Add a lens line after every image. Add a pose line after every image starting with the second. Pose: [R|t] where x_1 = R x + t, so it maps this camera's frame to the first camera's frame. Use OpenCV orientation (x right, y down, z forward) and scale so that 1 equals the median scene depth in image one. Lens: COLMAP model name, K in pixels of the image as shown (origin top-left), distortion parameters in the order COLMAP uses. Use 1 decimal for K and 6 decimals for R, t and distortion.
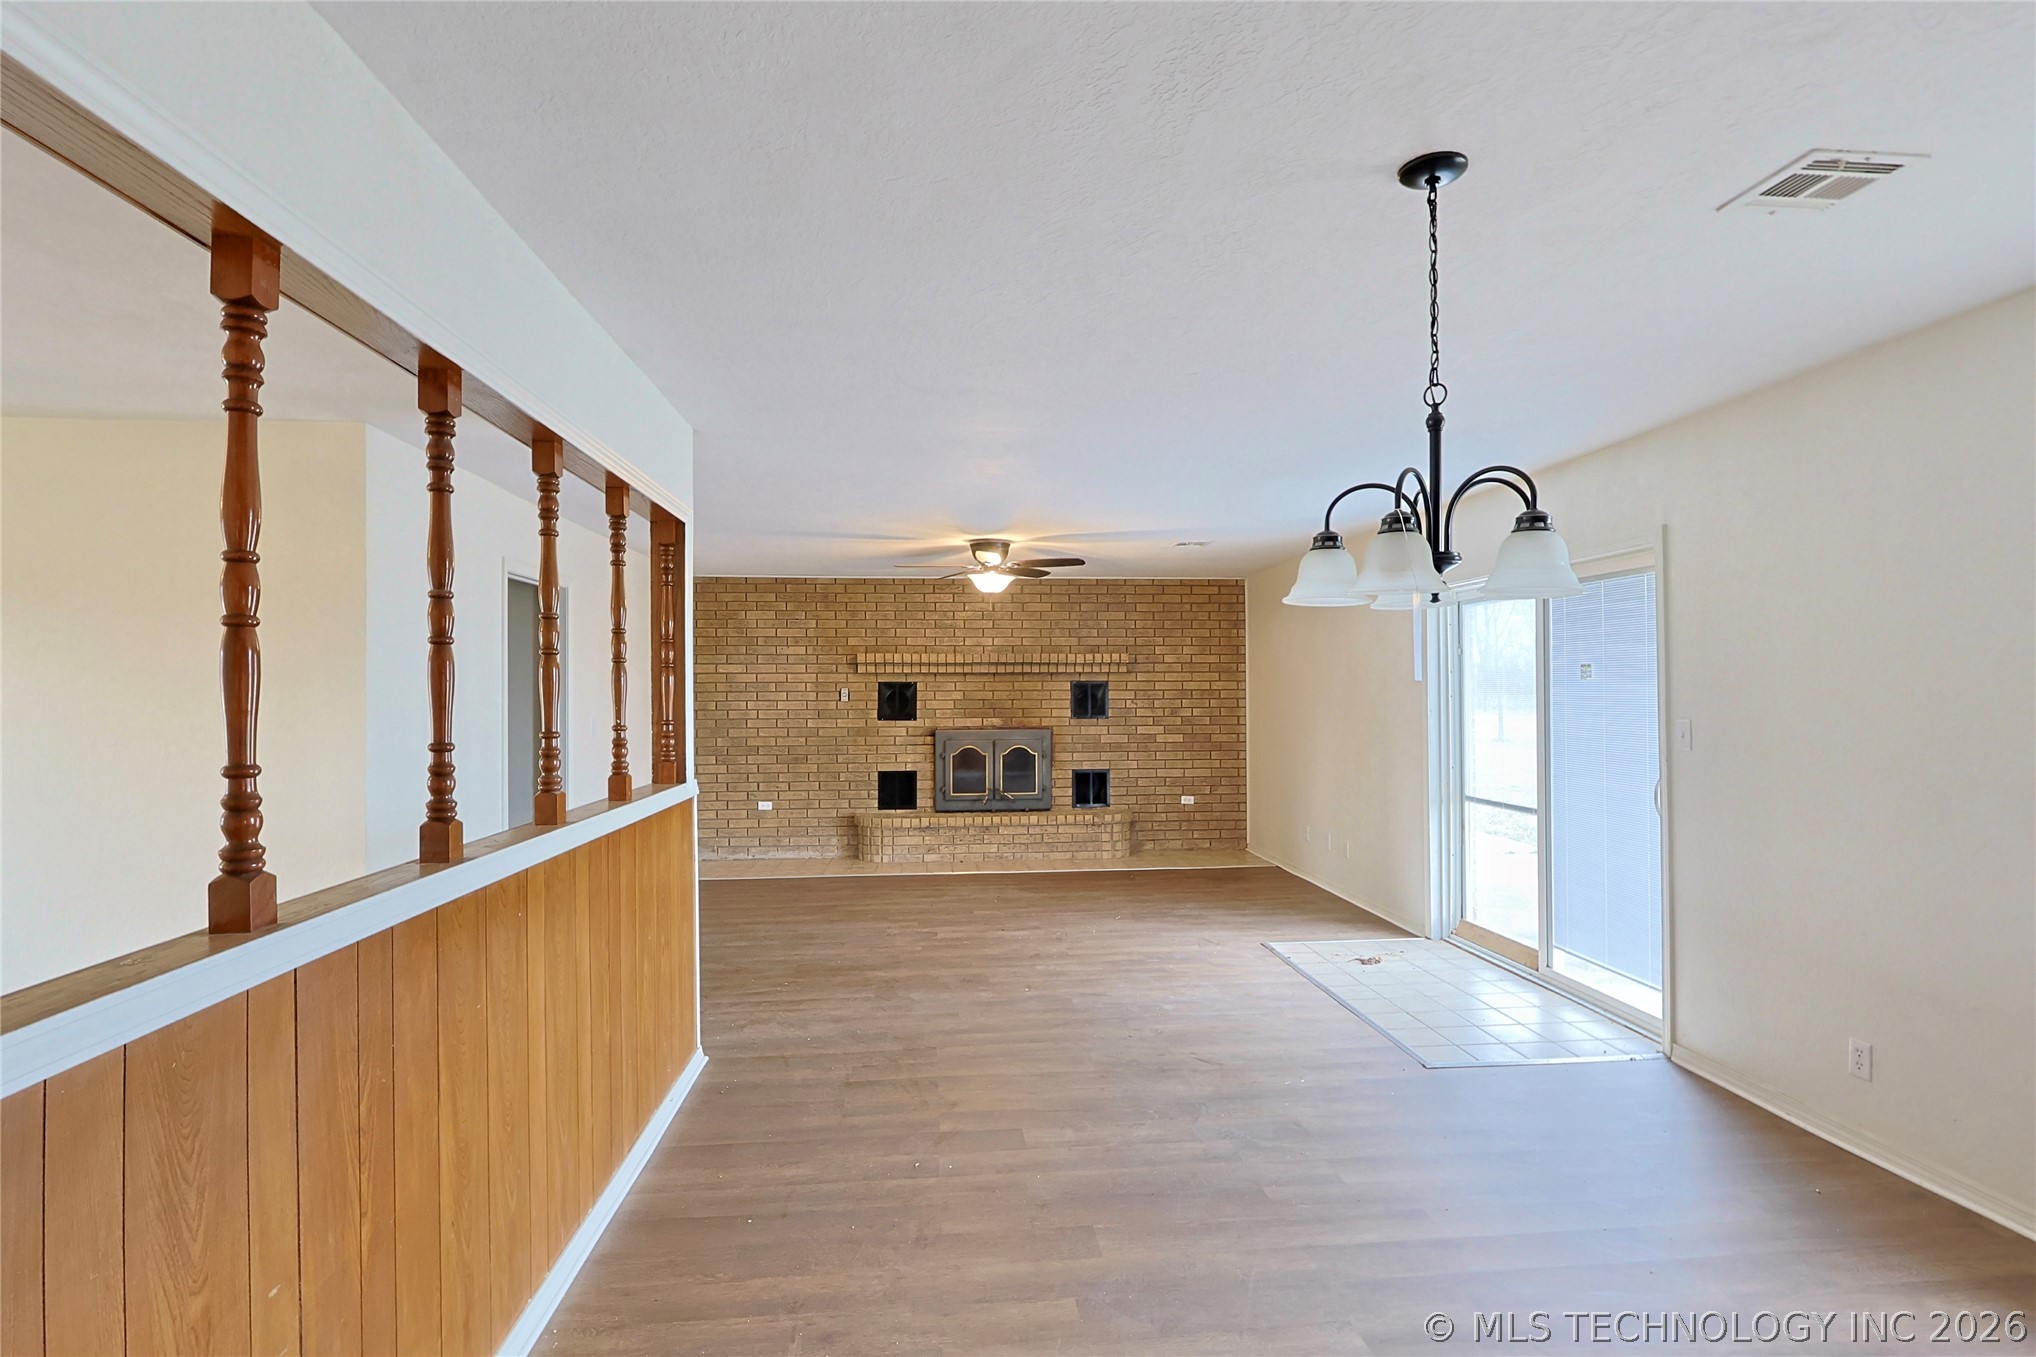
lens RADIAL K [[922.5, 0, 1009.5], [0, 922.5, 684.5], [0, 0, 1]] dist [-0.004613, -0.000264]
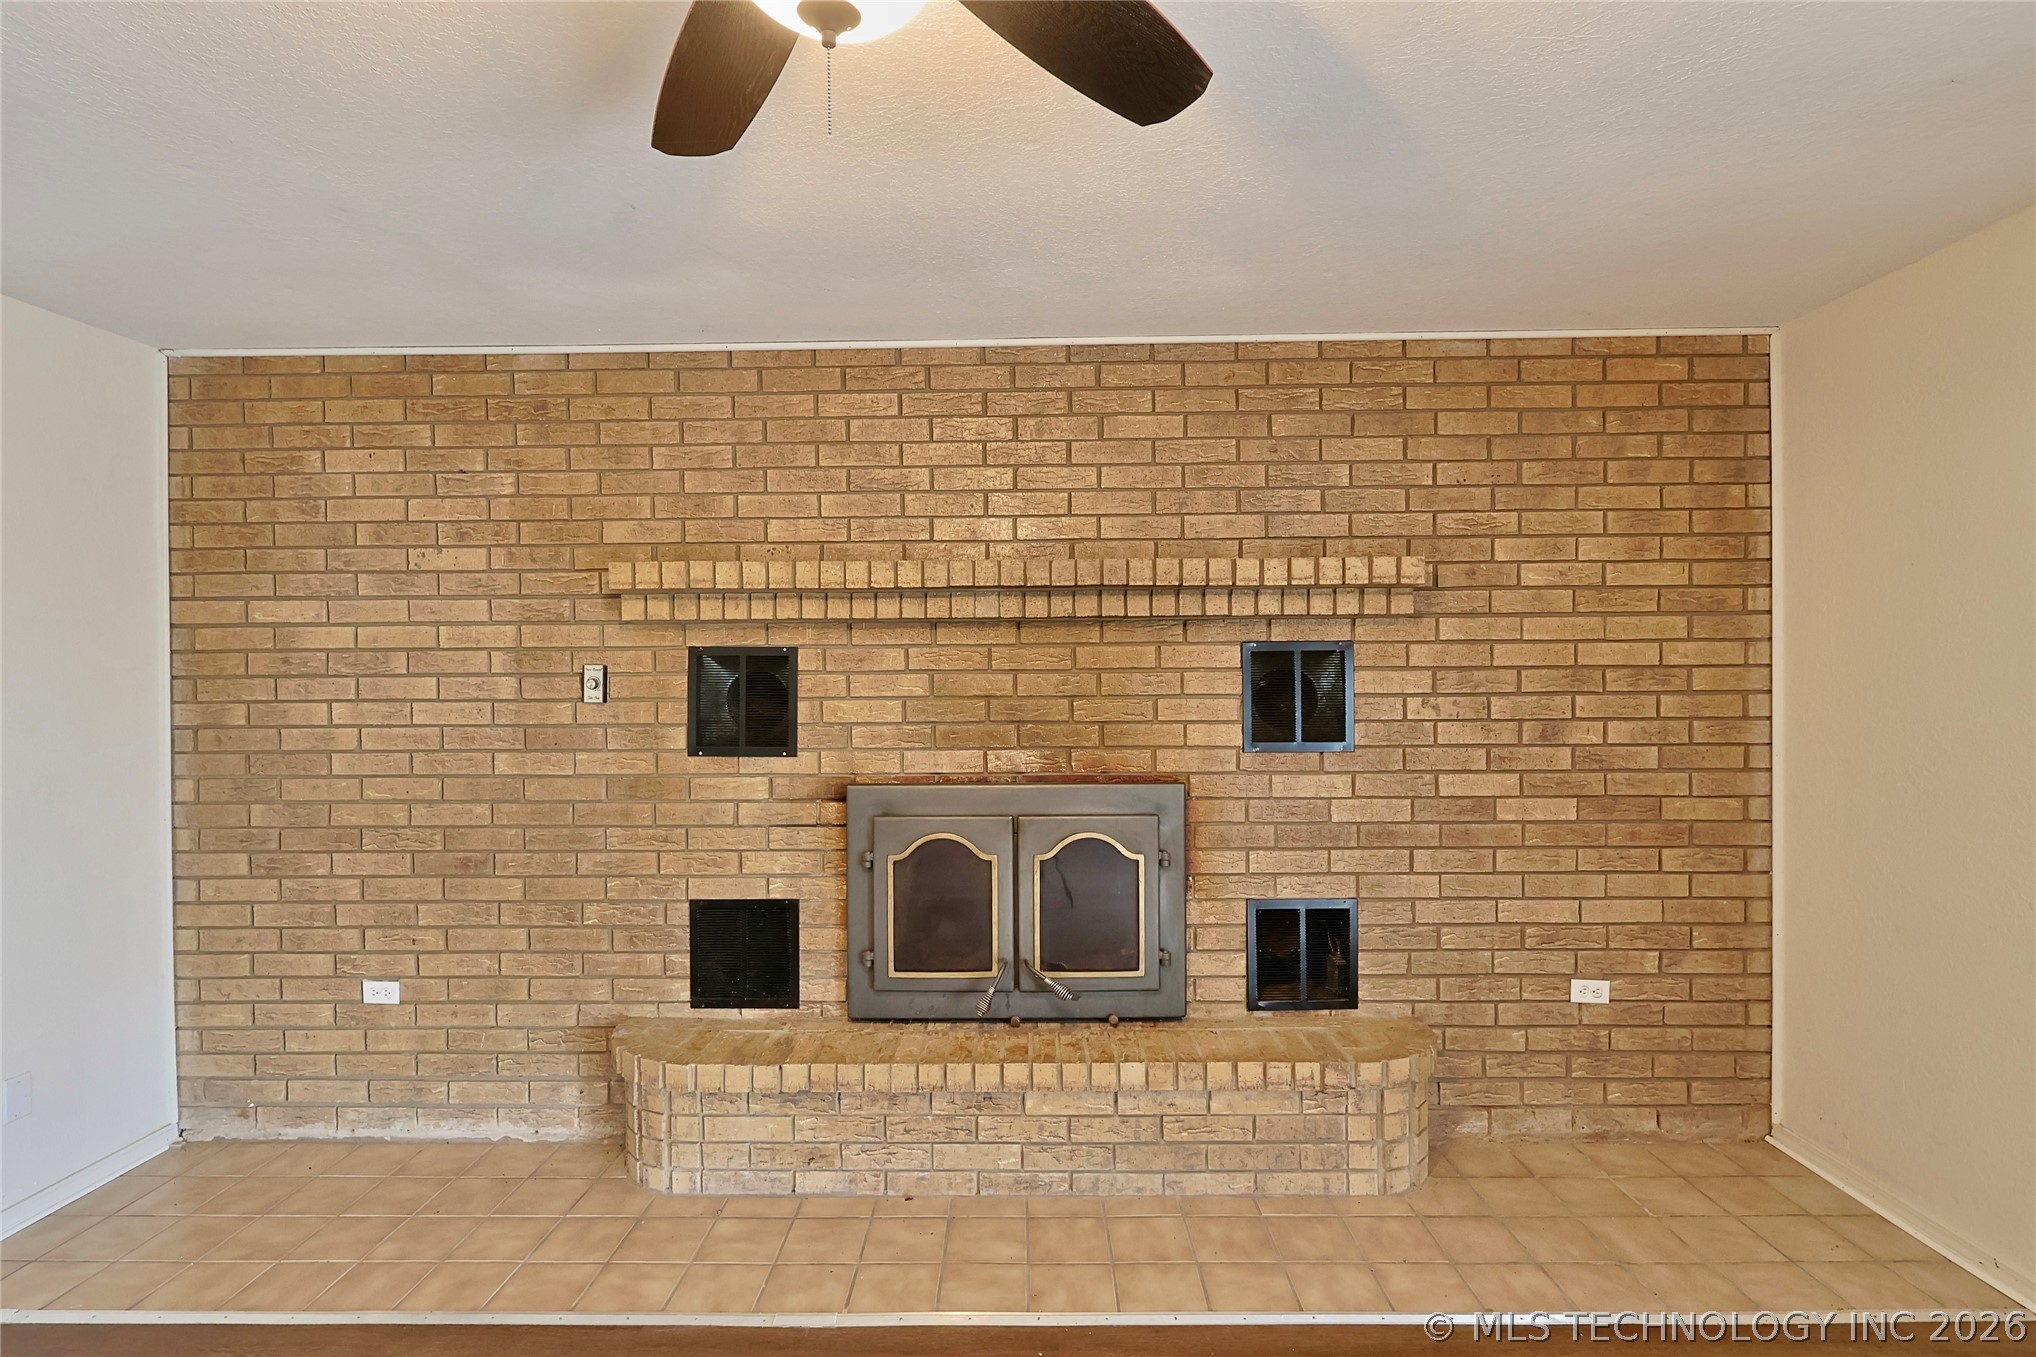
lens RADIAL K [[922.5, 0, 1026.1], [0, 922.5, 680.7], [0, 0, 1]] dist [-0.004613, -0.000264]
pose [[0.995559, -0.002127, -0.094120, 0.019083], [0.003447, 0.999898, 0.013867, 0.005620], [0.094081, -0.014129, 0.995464, 0.661633]]
